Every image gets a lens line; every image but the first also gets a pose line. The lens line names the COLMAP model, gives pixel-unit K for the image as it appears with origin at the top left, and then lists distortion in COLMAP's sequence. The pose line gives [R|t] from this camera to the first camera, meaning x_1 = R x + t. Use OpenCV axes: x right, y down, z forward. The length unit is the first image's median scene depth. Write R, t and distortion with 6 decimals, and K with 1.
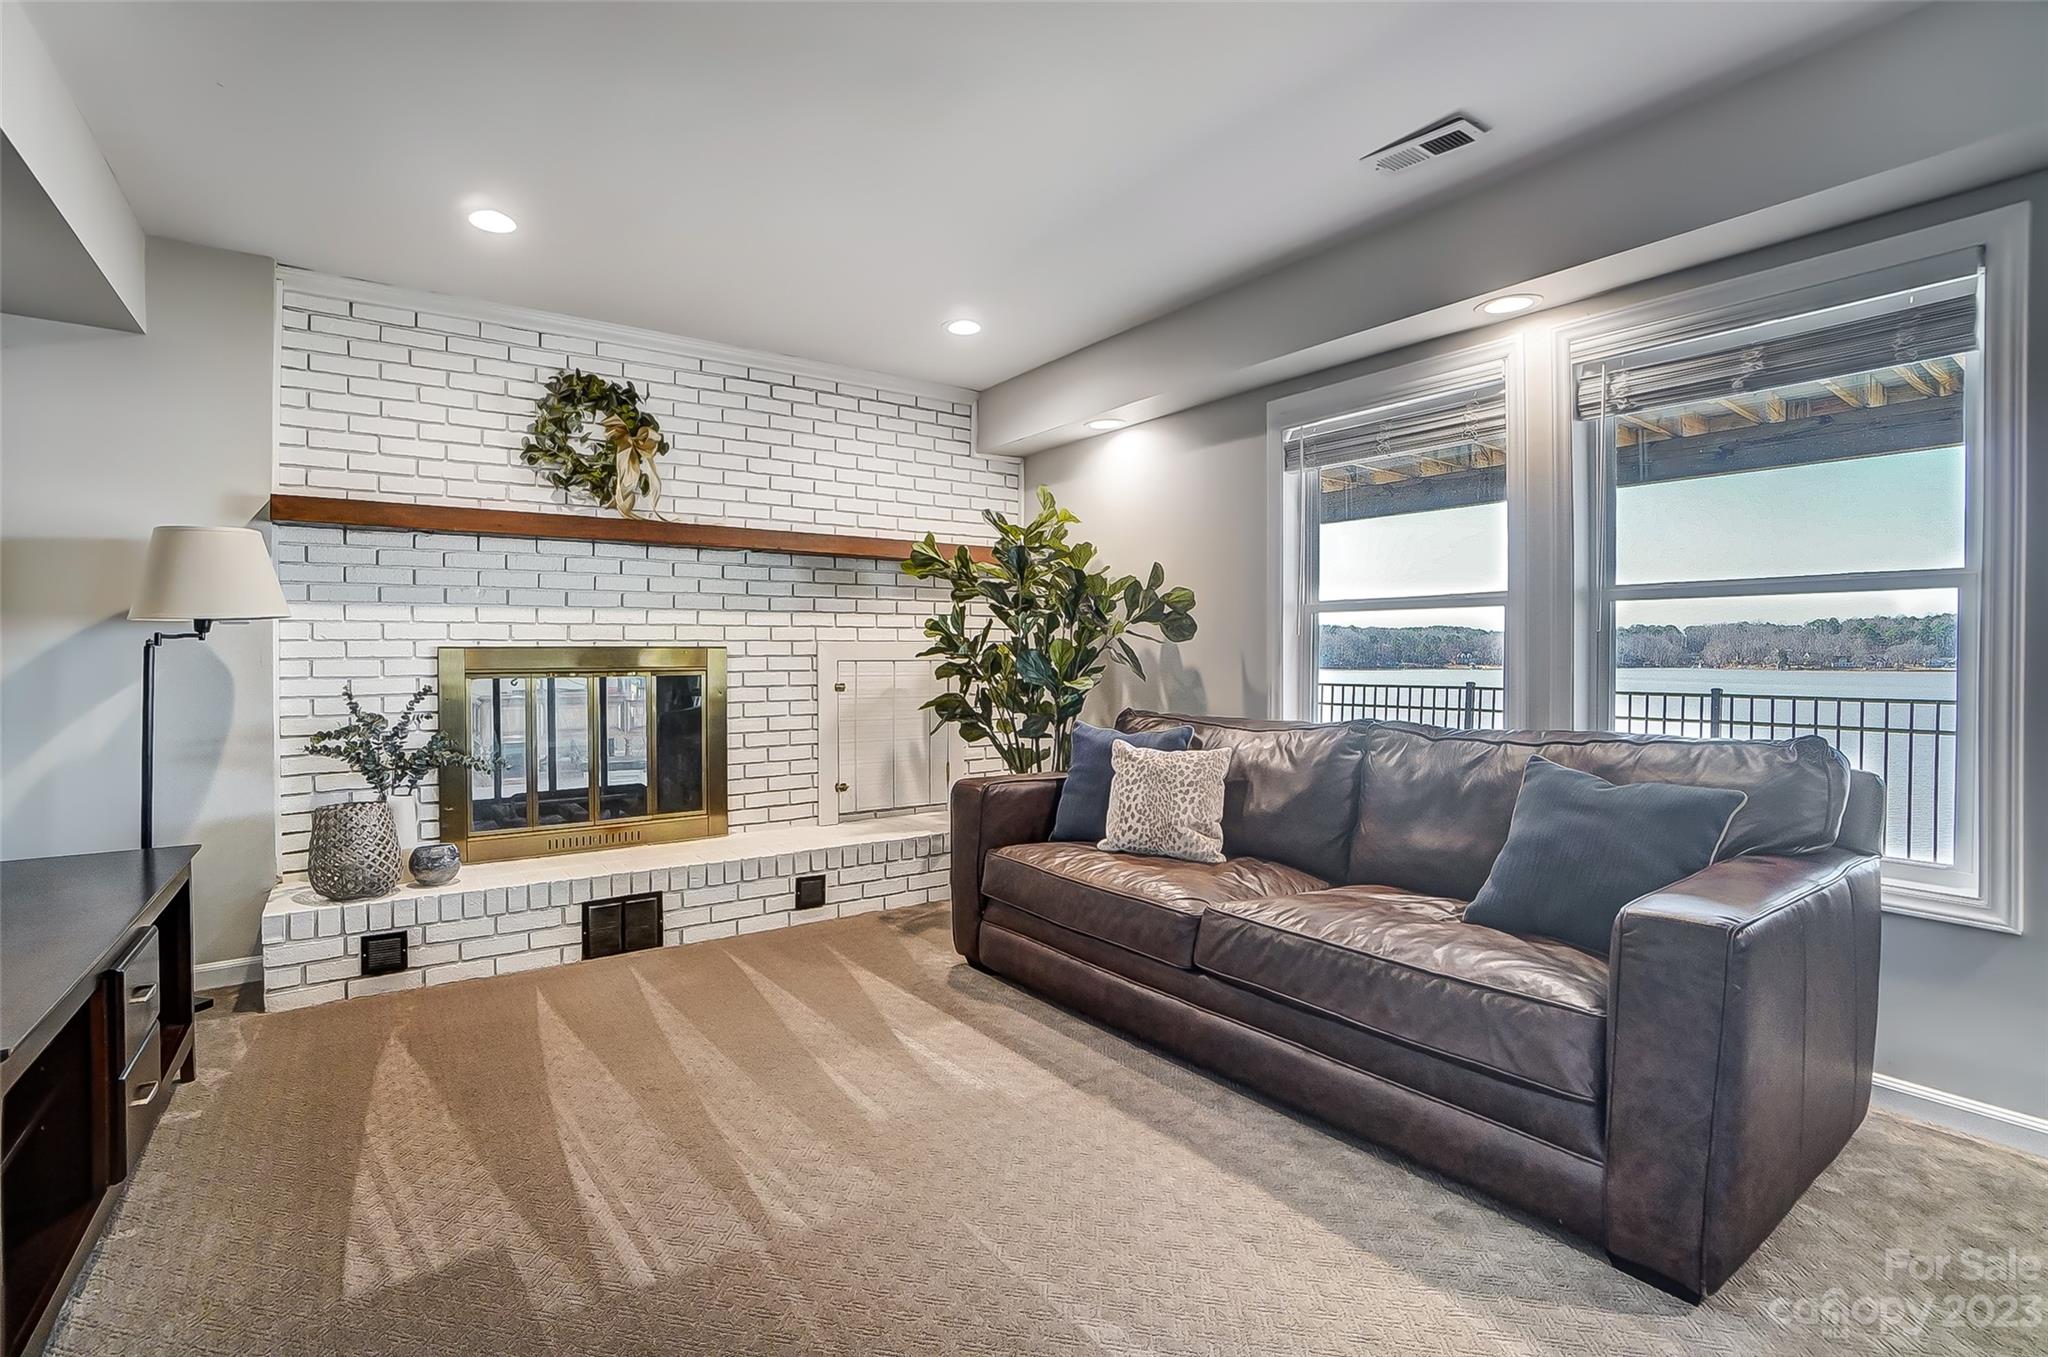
lens RADIAL K [[933.7, 0, 1012.5], [0, 933.7, 666.7], [0, 0, 1]] dist [-0.051714, 0.000839]
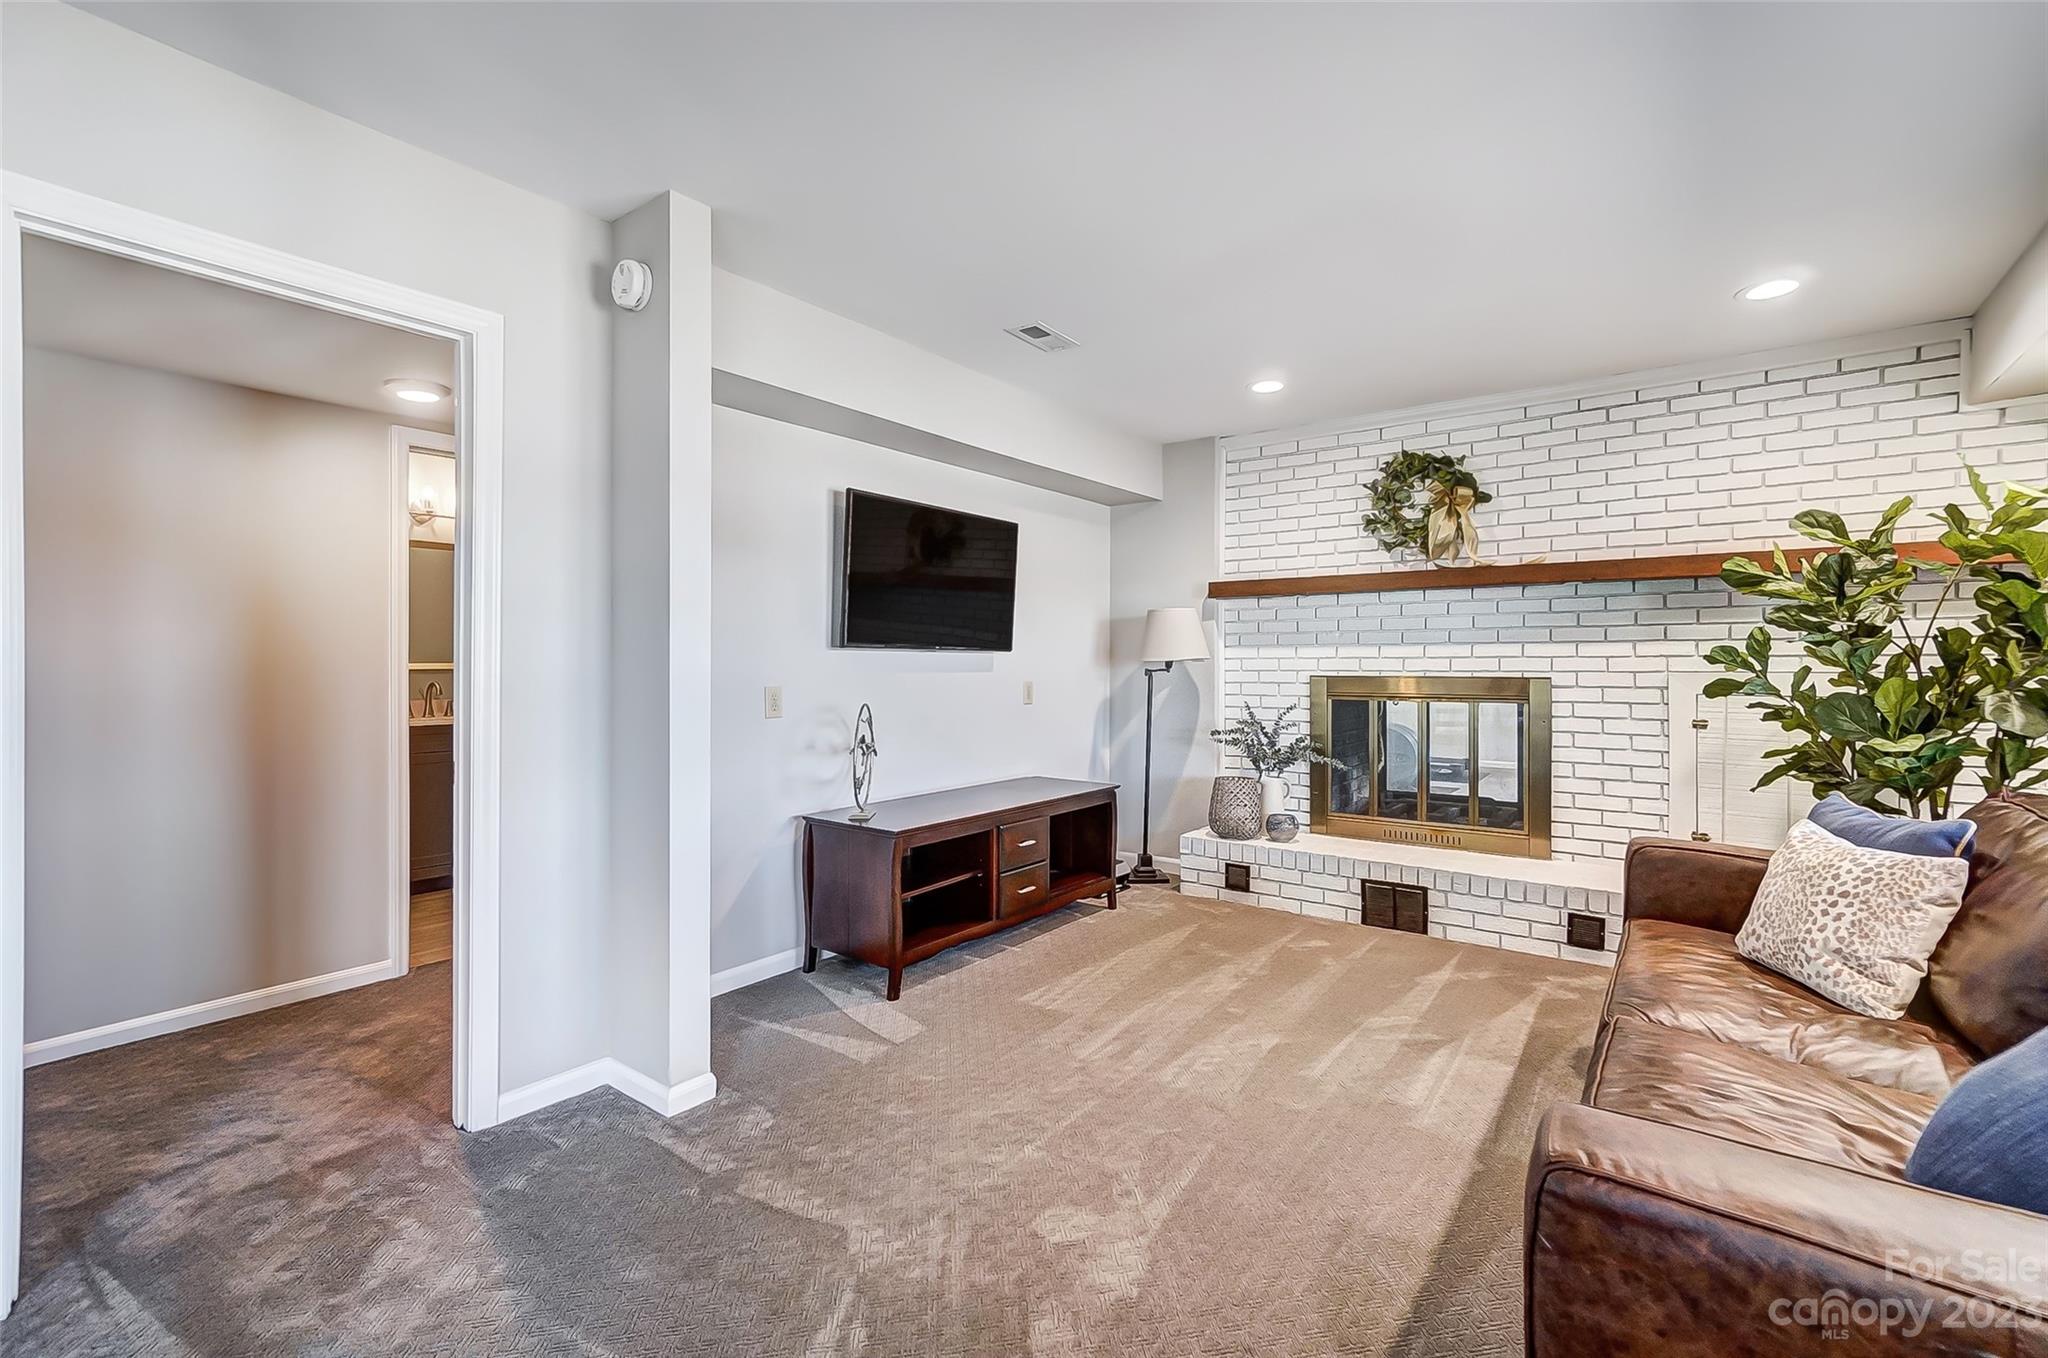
lens RADIAL K [[912.5, 0, 1021.4], [0, 912.5, 666.1], [0, 0, 1]] dist [-0.023495, 0.000534]
pose [[0.287856, 0.009455, -0.957627, 0.576384], [-0.011467, 0.999914, 0.006426, -0.040180], [0.957605, 0.009131, 0.287940, 0.171632]]
